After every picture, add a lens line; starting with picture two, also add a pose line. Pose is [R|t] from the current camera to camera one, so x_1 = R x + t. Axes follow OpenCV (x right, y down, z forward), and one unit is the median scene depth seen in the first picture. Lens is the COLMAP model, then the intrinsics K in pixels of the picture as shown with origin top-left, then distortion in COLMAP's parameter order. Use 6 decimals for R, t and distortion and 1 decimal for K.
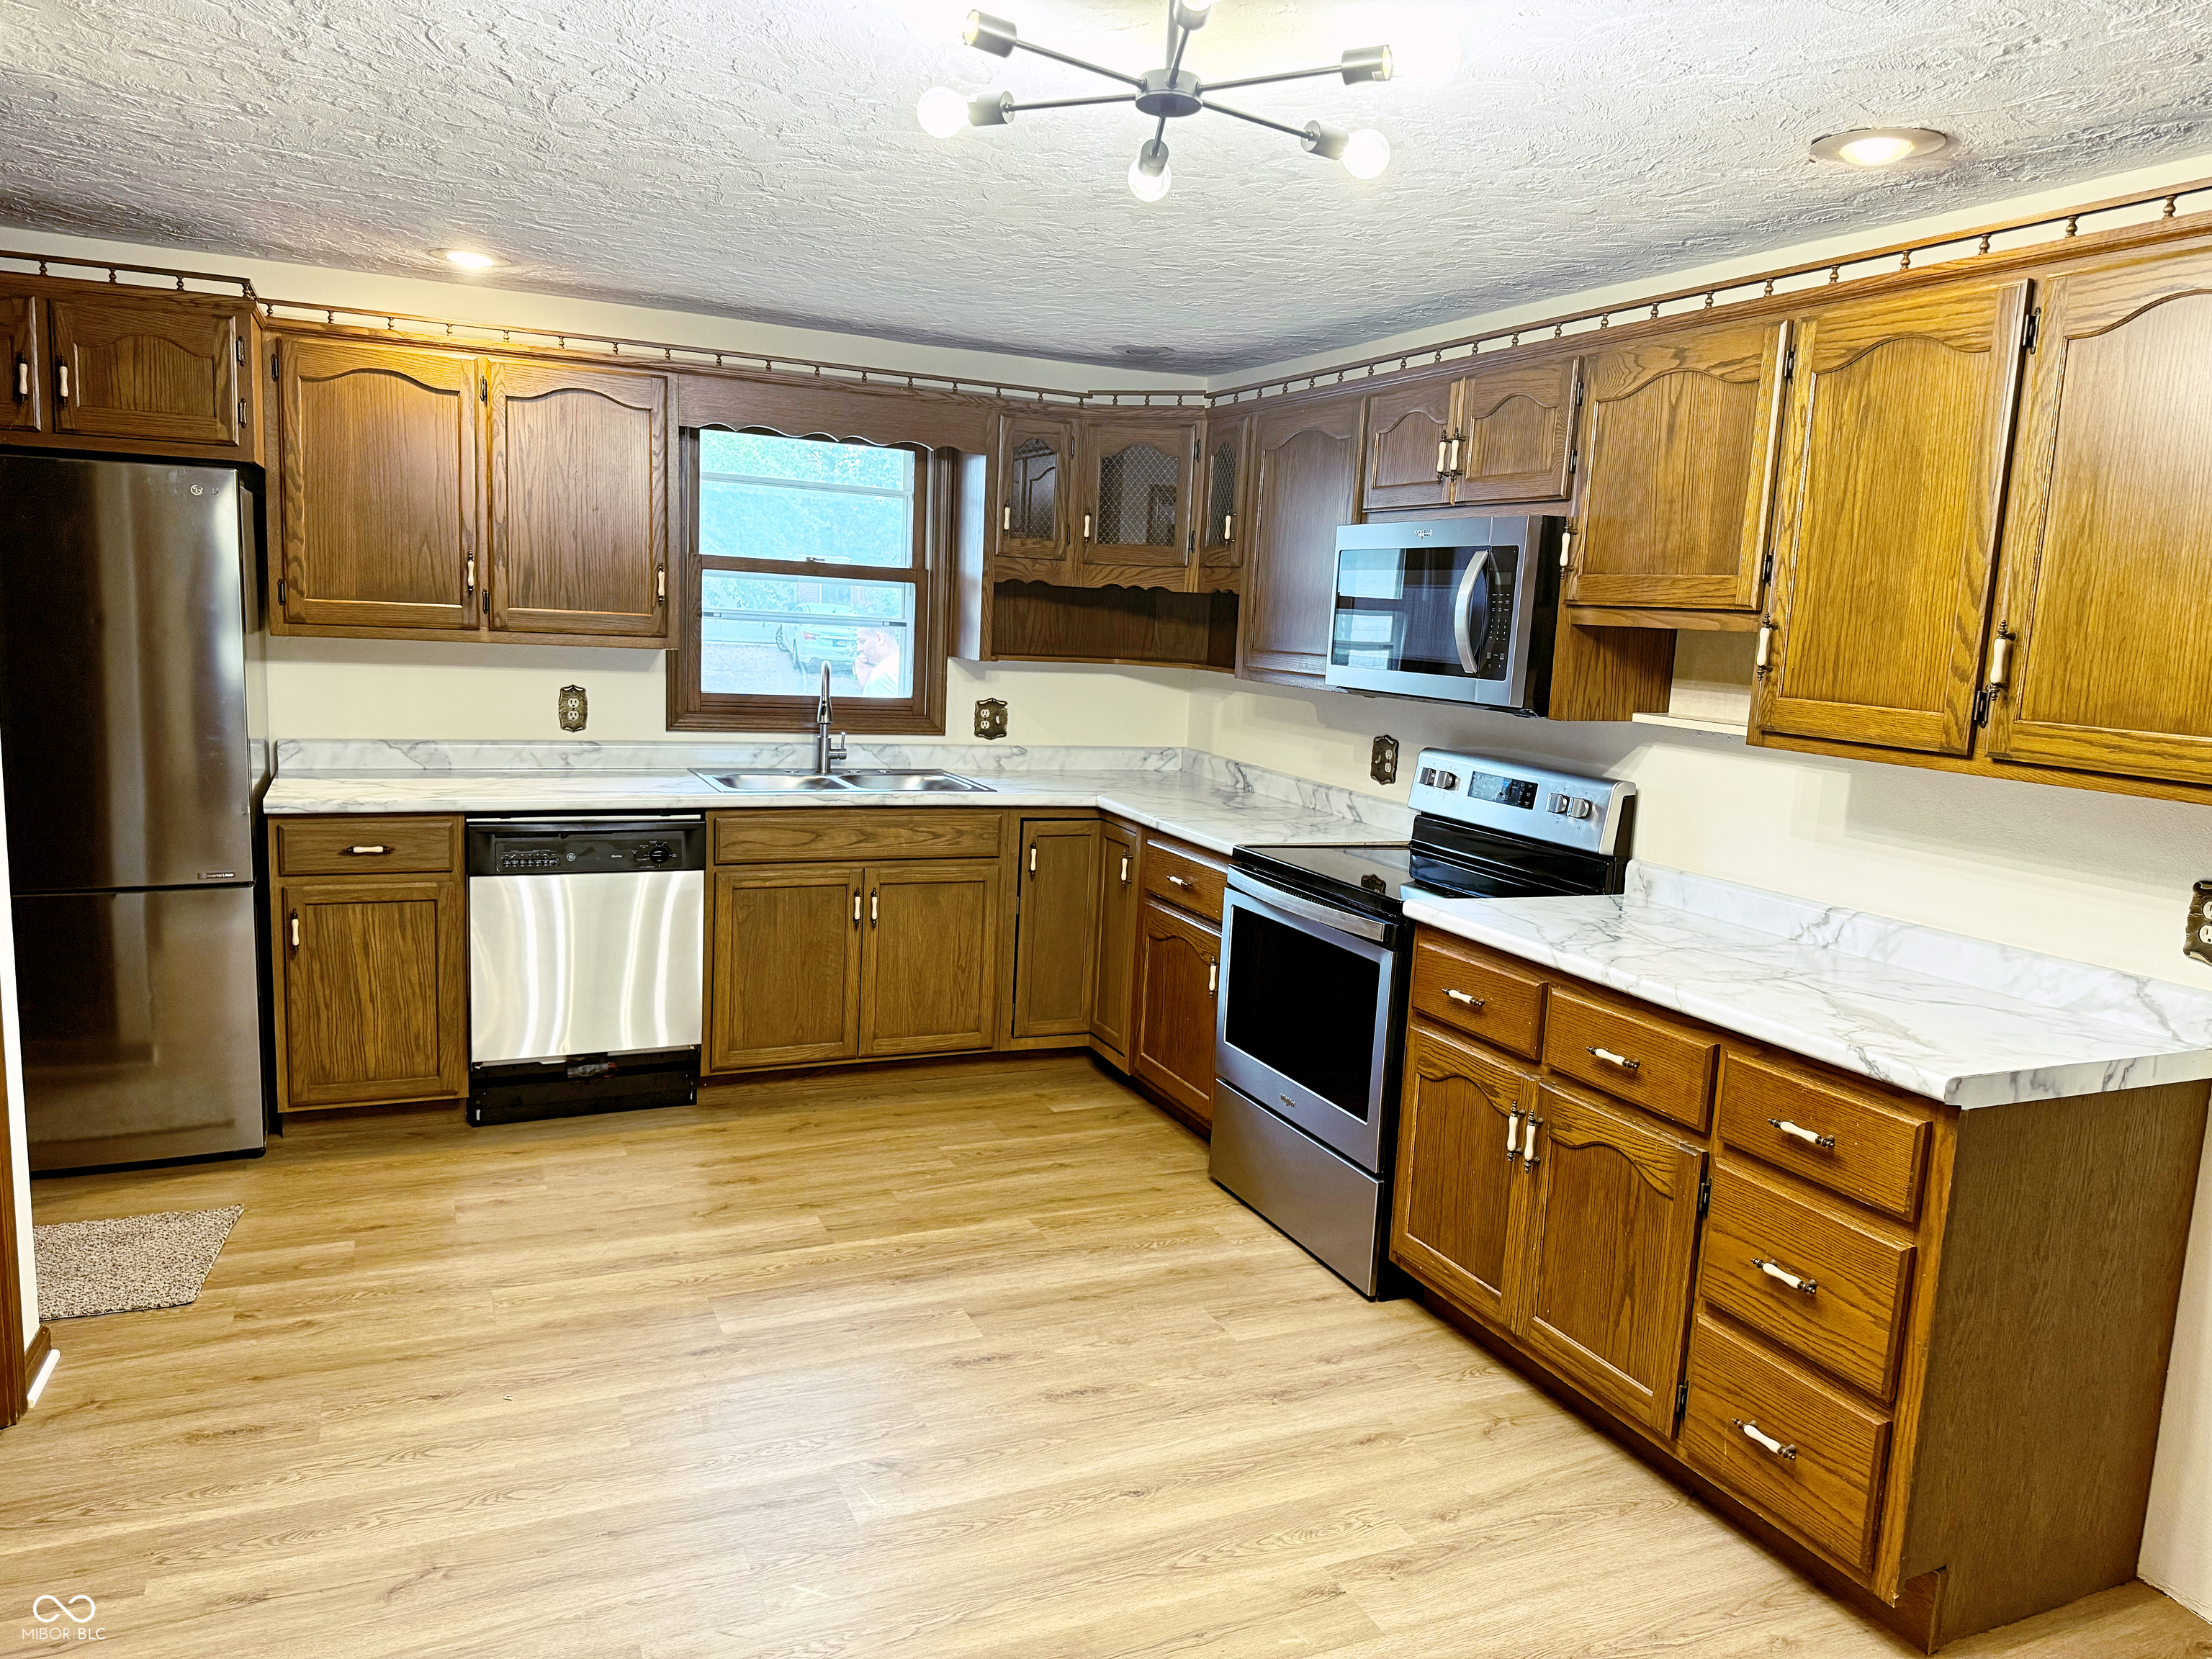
lens RADIAL K [[1588.5, 0, 1106.0], [0, 1588.5, 829.5], [0, 0, 1]] dist [0.006610, -0.072653]
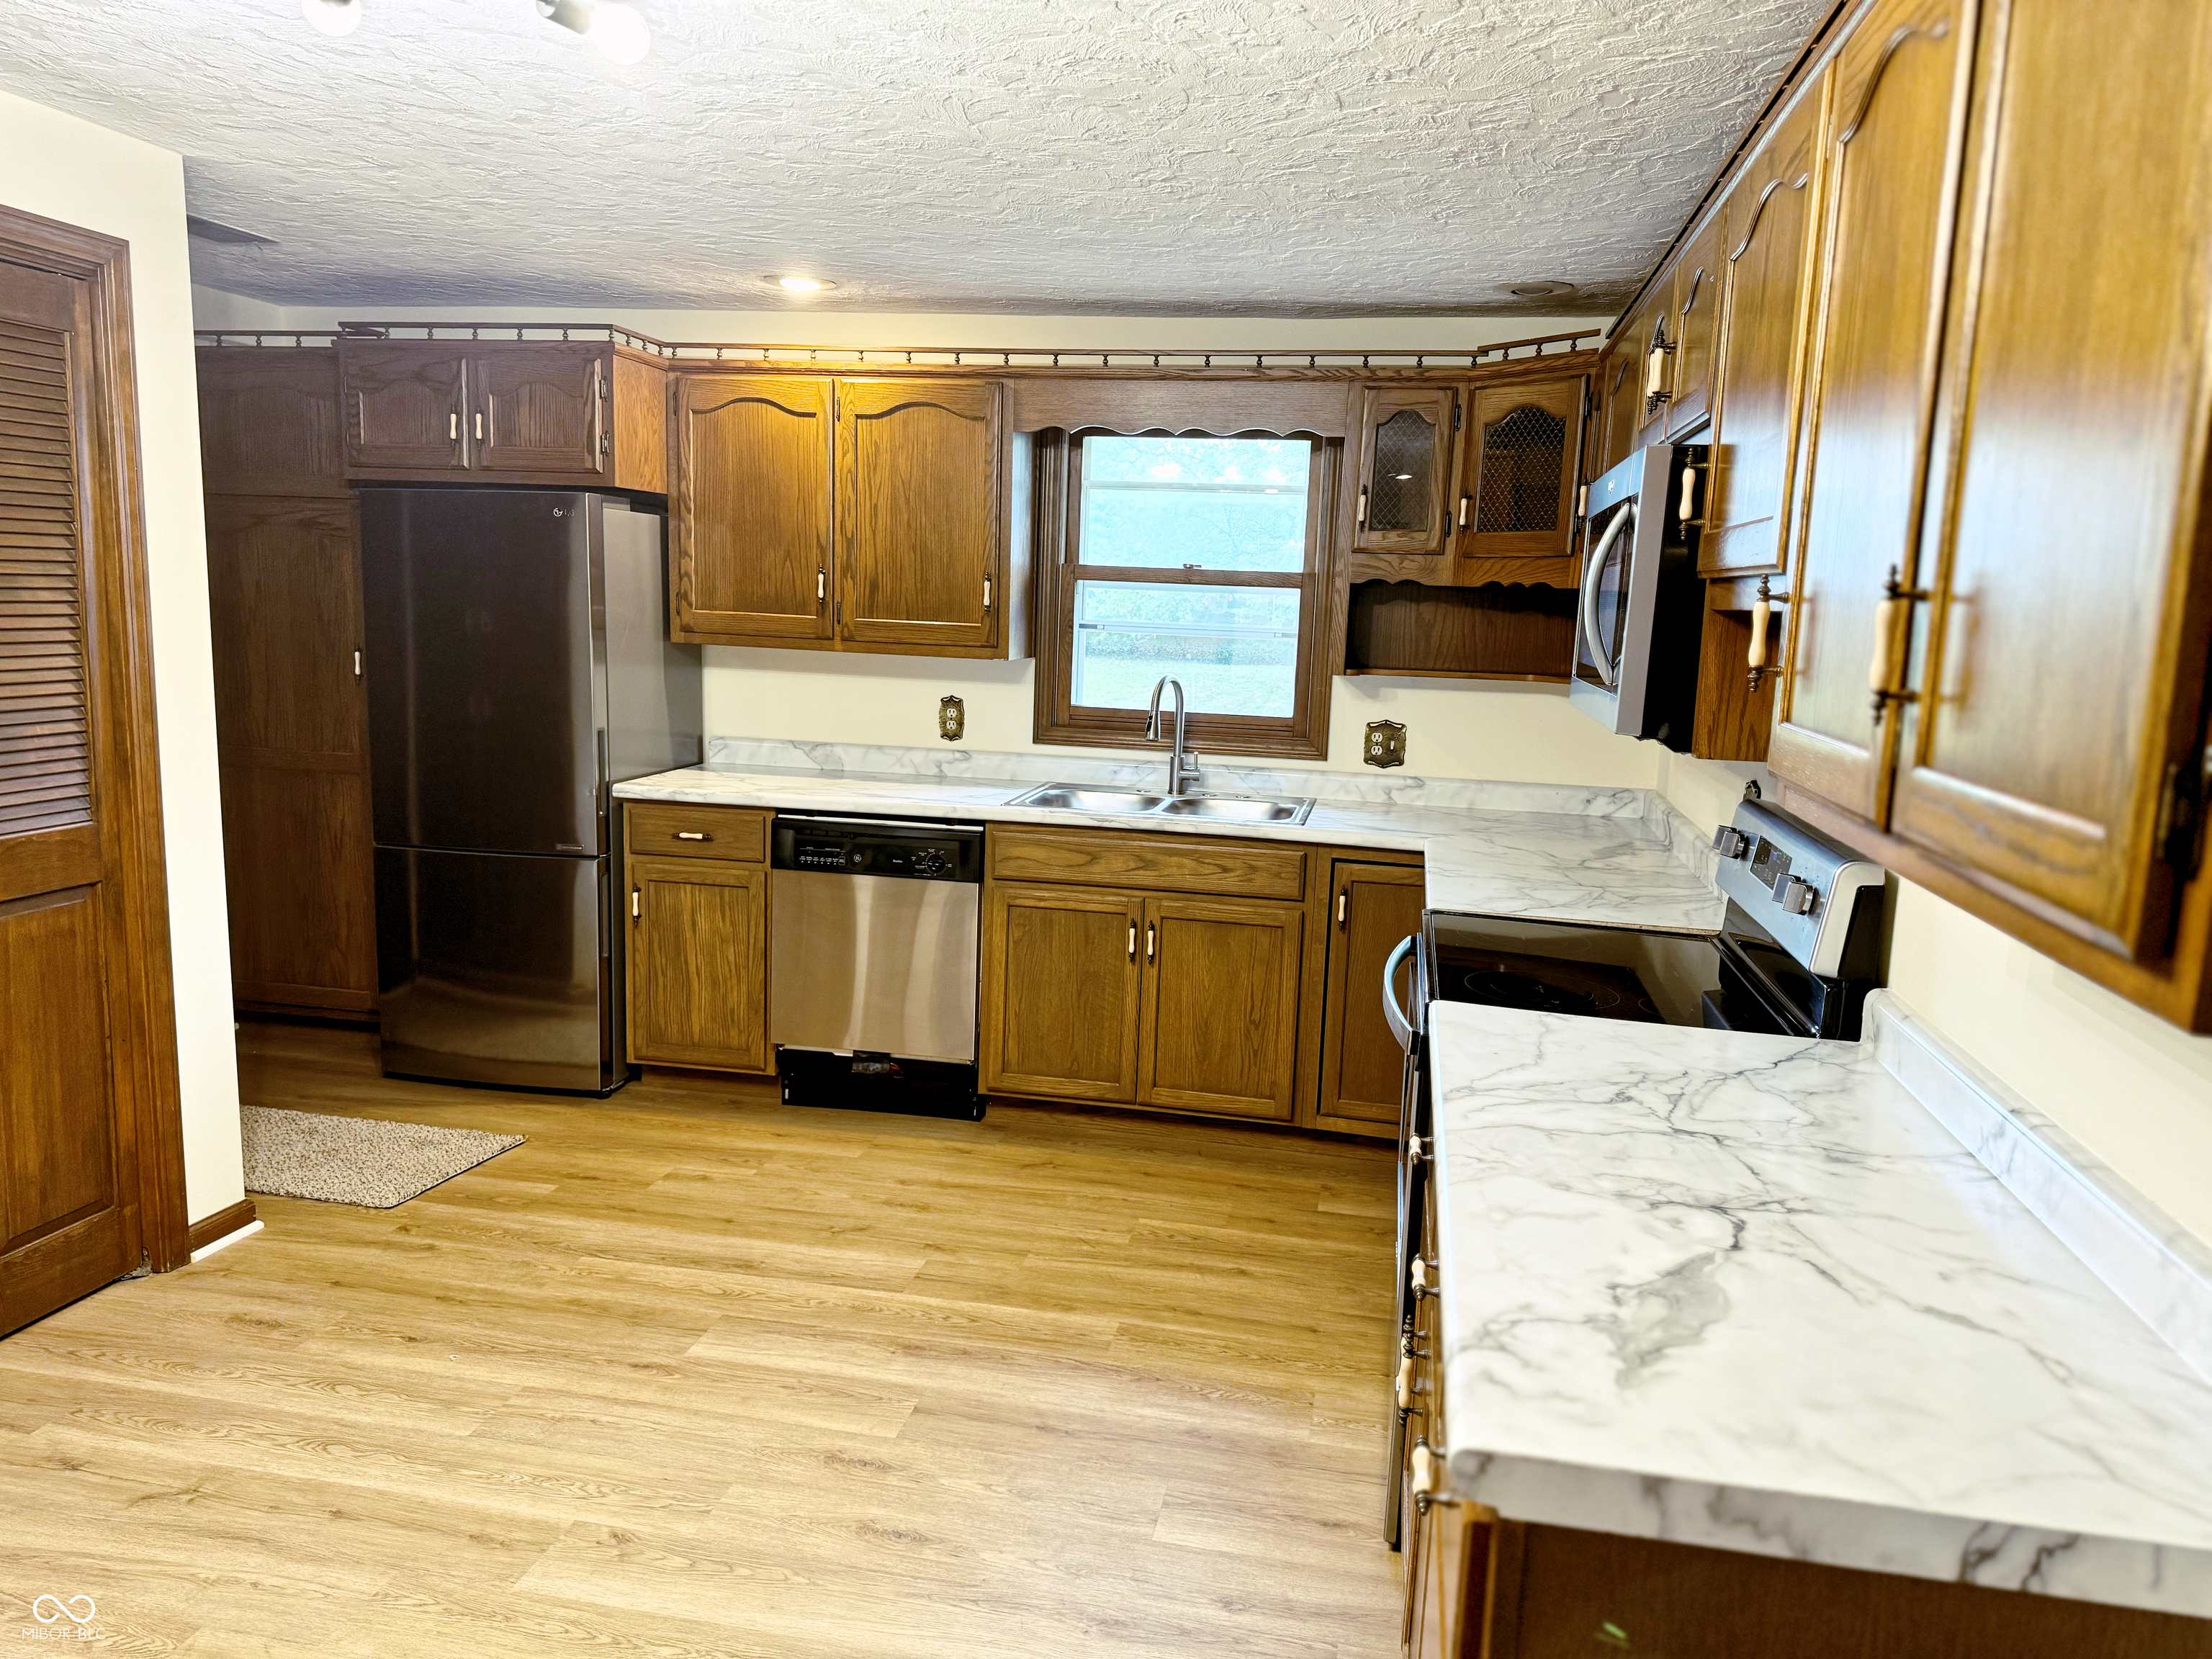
lens RADIAL K [[1554.1, 0, 1106.0], [0, 1554.1, 829.5], [0, 0, 1]] dist [0.097092, -0.145379]
pose [[0.794590, 0.066836, -0.603456, 0.379711], [-0.079938, 0.996787, 0.005142, -0.018422], [0.601860, 0.044154, 0.797380, 0.277224]]
